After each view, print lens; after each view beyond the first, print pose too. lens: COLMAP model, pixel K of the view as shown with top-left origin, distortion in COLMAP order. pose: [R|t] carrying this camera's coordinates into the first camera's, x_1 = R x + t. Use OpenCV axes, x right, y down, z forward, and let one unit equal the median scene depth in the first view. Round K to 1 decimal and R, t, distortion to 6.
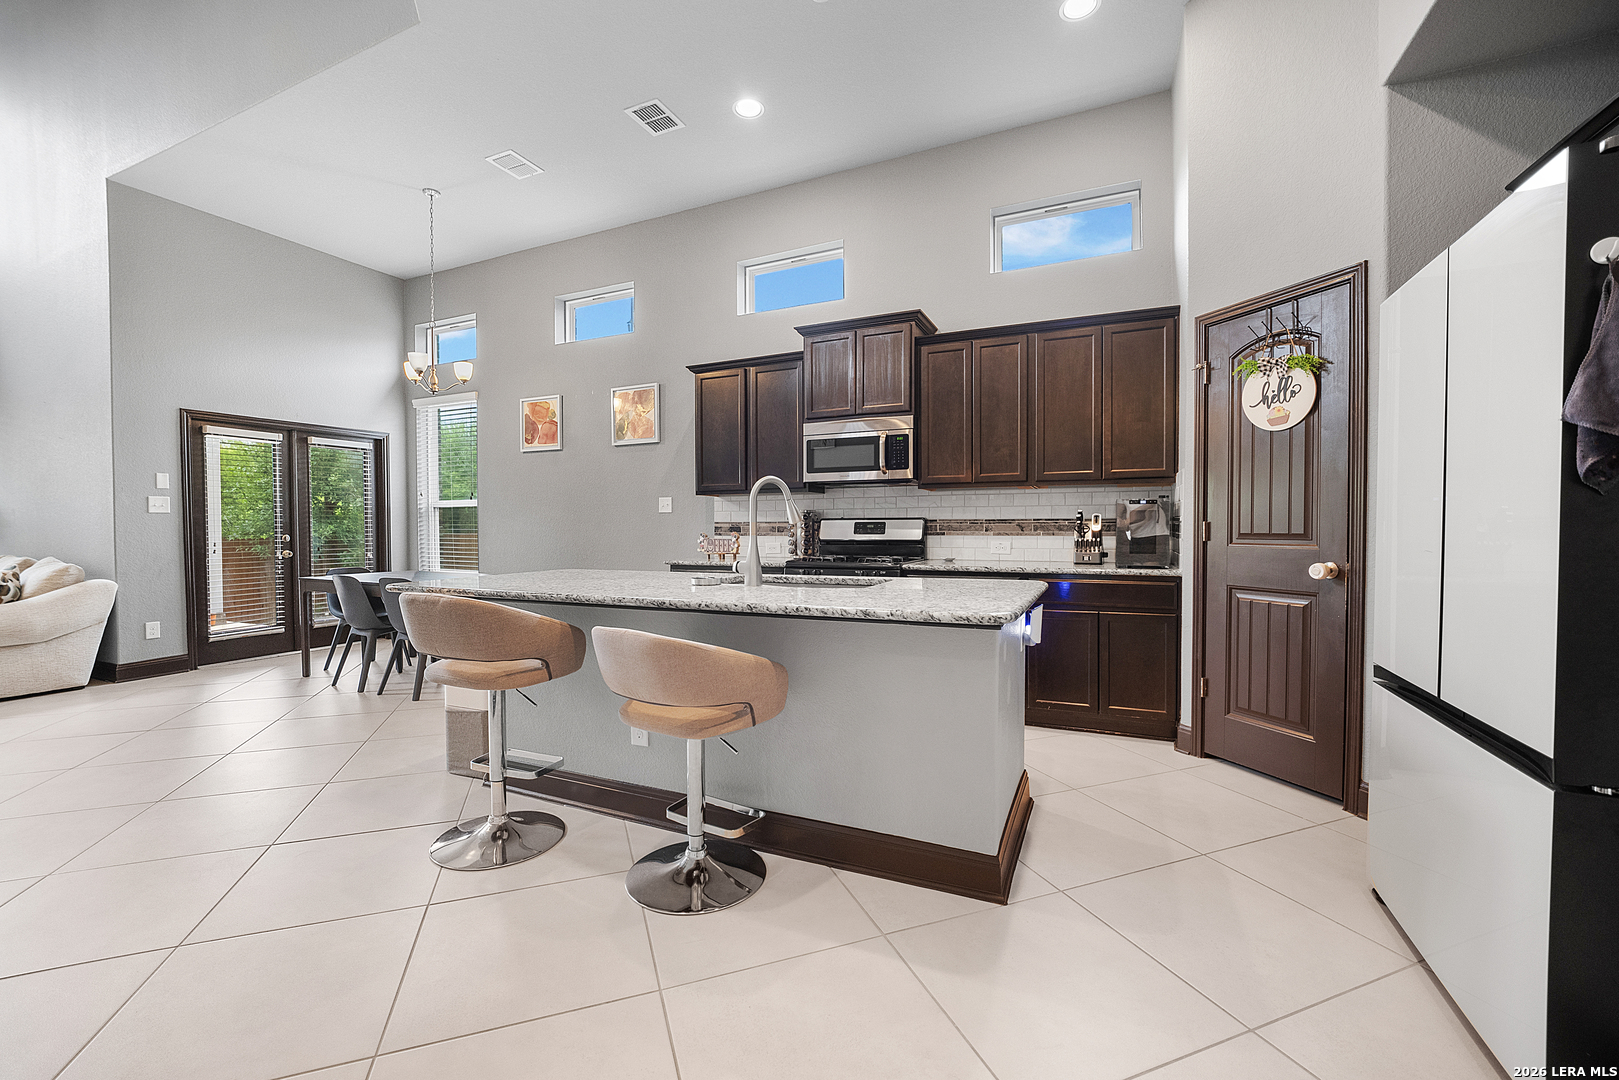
lens RADIAL K [[661.1, 0, 803.9], [0, 661.1, 536.8], [0, 0, 1]] dist [-0.022365, 0.004404]
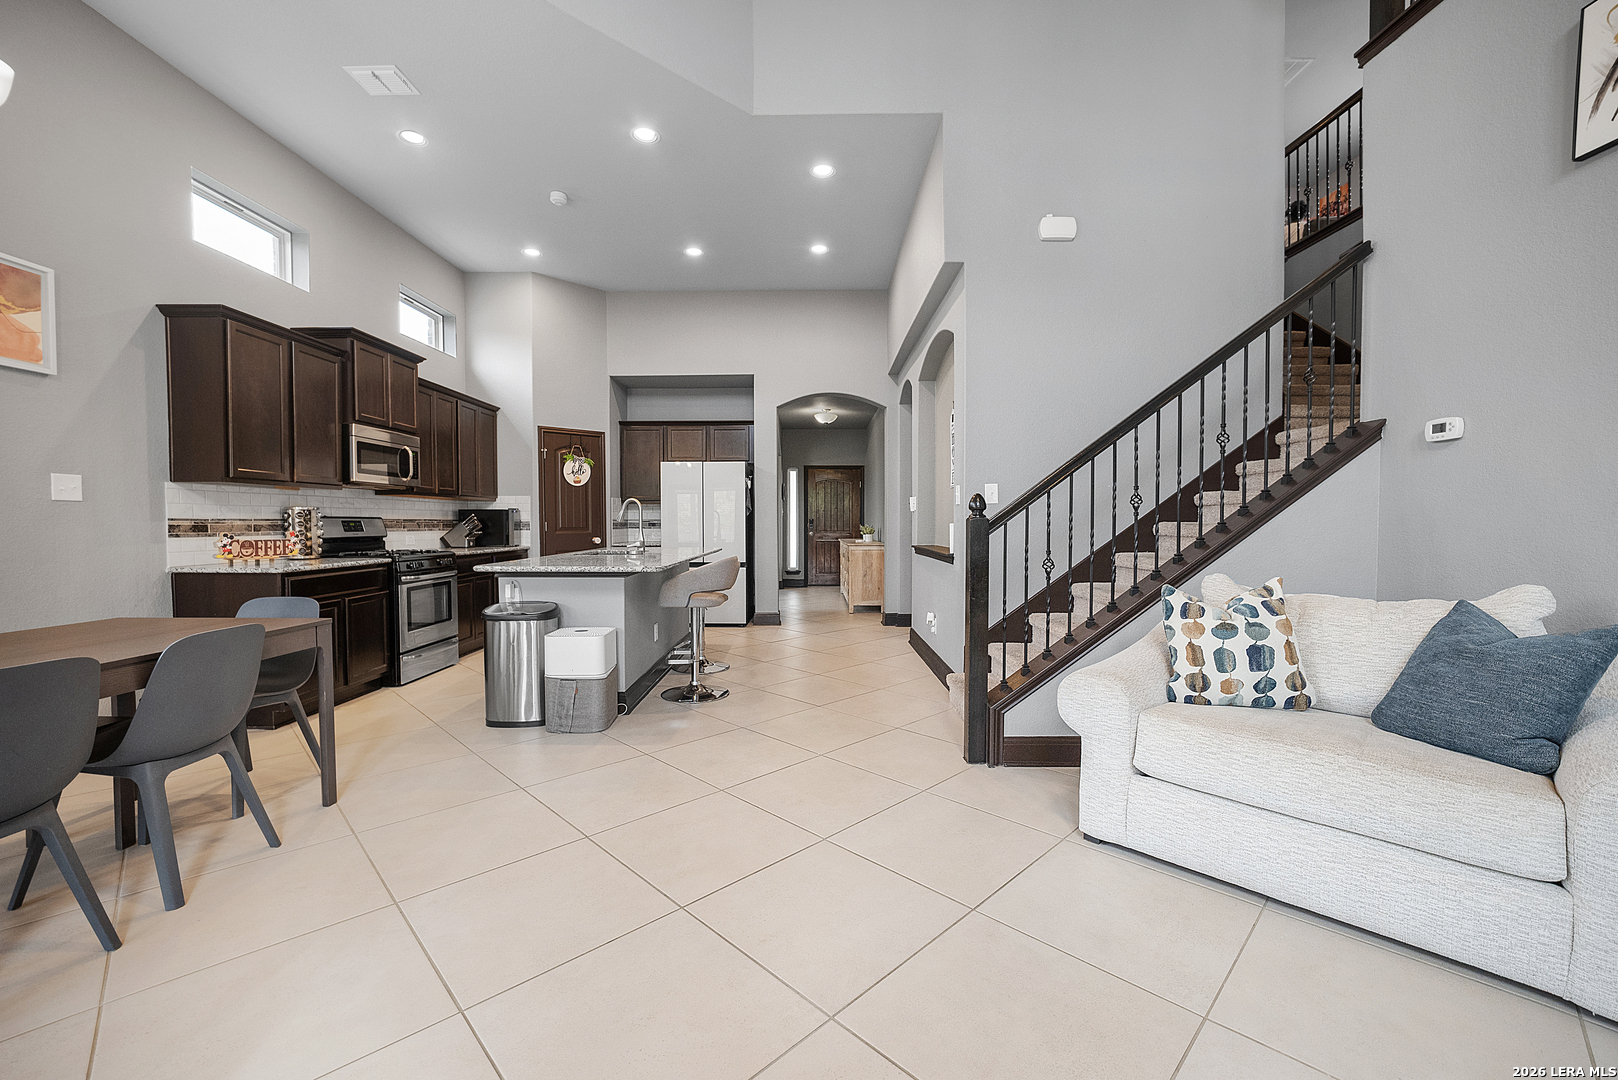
lens RADIAL K [[660.7, 0, 805.5], [0, 660.7, 541.3], [0, 0, 1]] dist [-0.022365, 0.004404]
pose [[-0.418091, -0.019021, 0.908206, -1.243457], [0.020749, 0.999320, 0.030482, -0.006021], [-0.908168, 0.031589, -0.417412, 0.814081]]
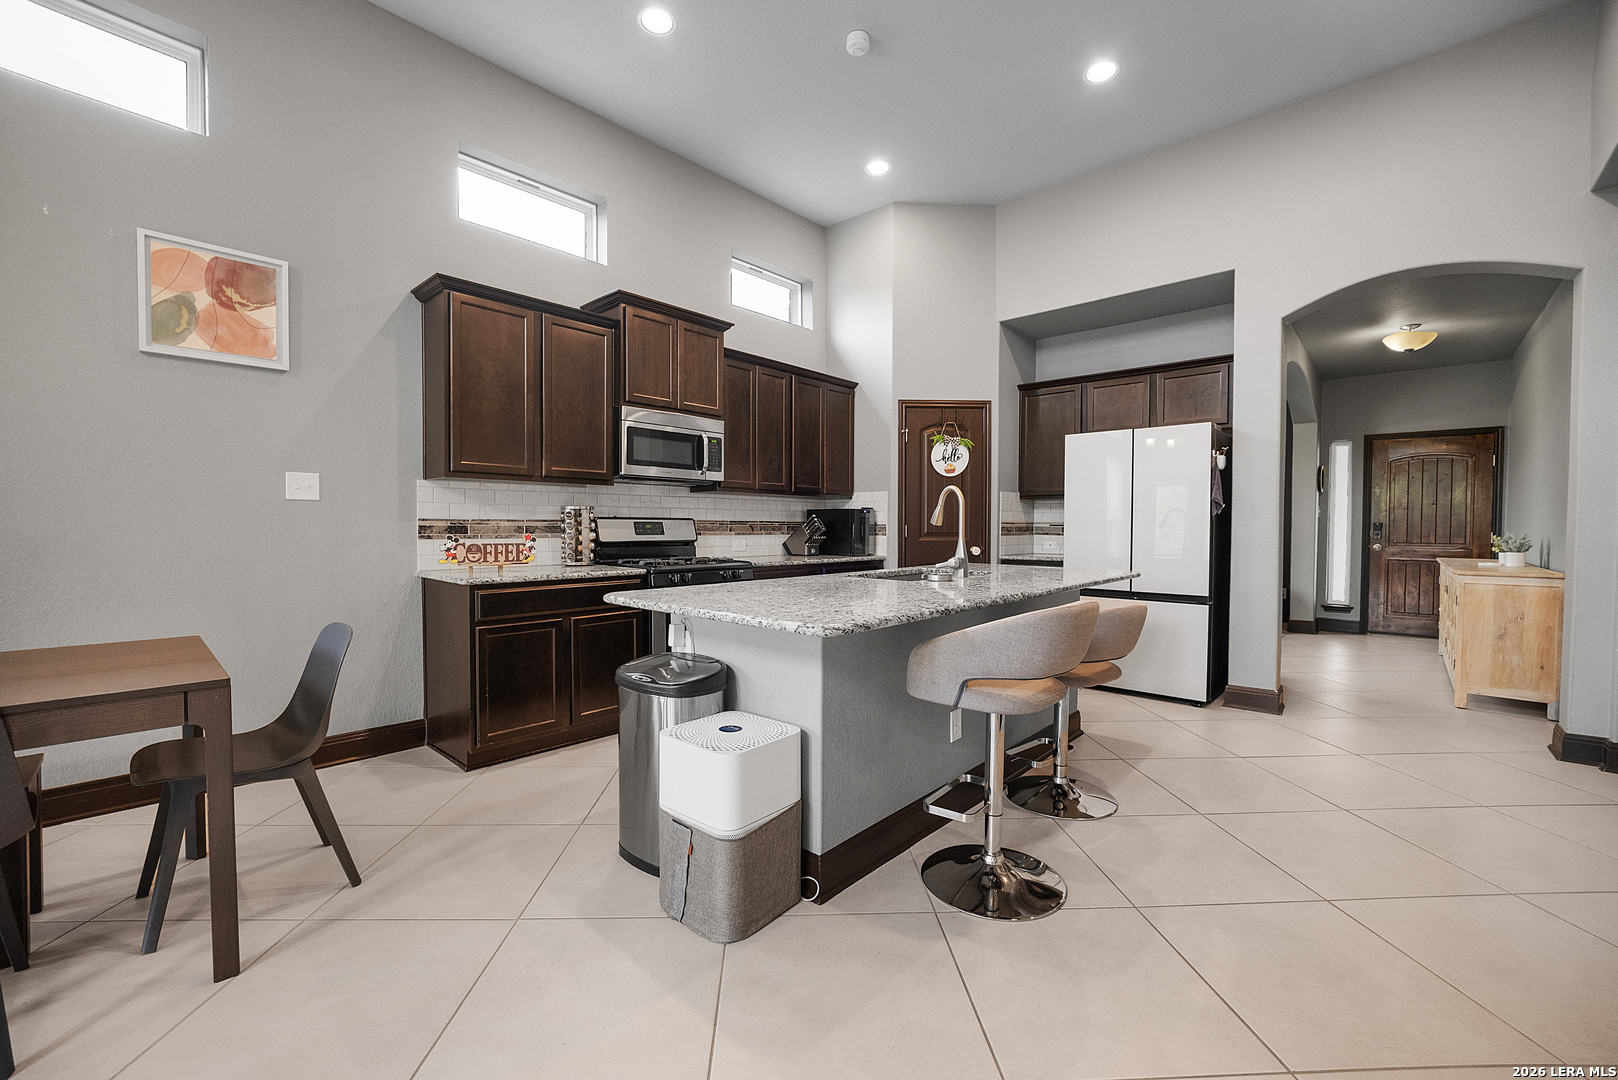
lens RADIAL K [[660.7, 0, 802.4], [0, 660.7, 541.6], [0, 0, 1]] dist [-0.022365, 0.004404]
pose [[0.300269, -0.016449, 0.953713, -0.763589], [0.010699, 0.999846, 0.013876, -0.005458], [-0.953795, 0.006037, 0.300399, 0.538789]]
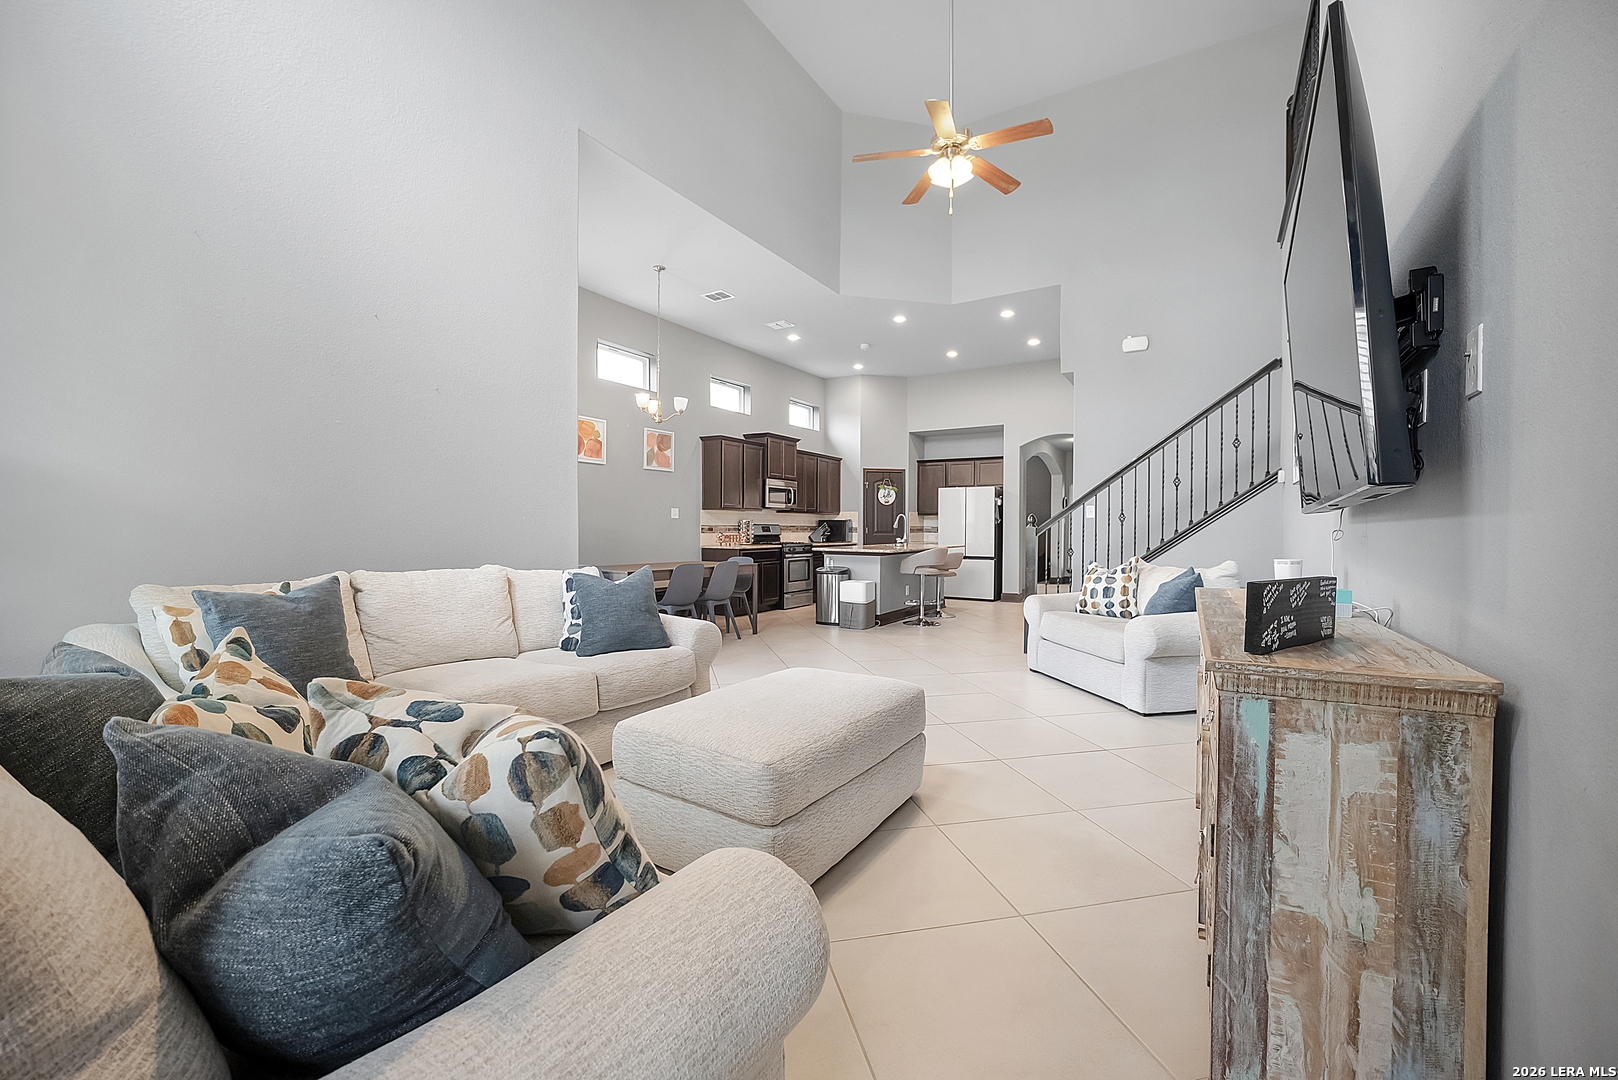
lens RADIAL K [[660.7, 0, 804.5], [0, 660.7, 541.1], [0, 0, 1]] dist [-0.022365, 0.004404]
pose [[0.120327, -0.013269, 0.992646, -2.107672], [0.012846, 0.999848, 0.011808, 0.002025], [-0.992651, 0.011331, 0.120479, 0.651805]]
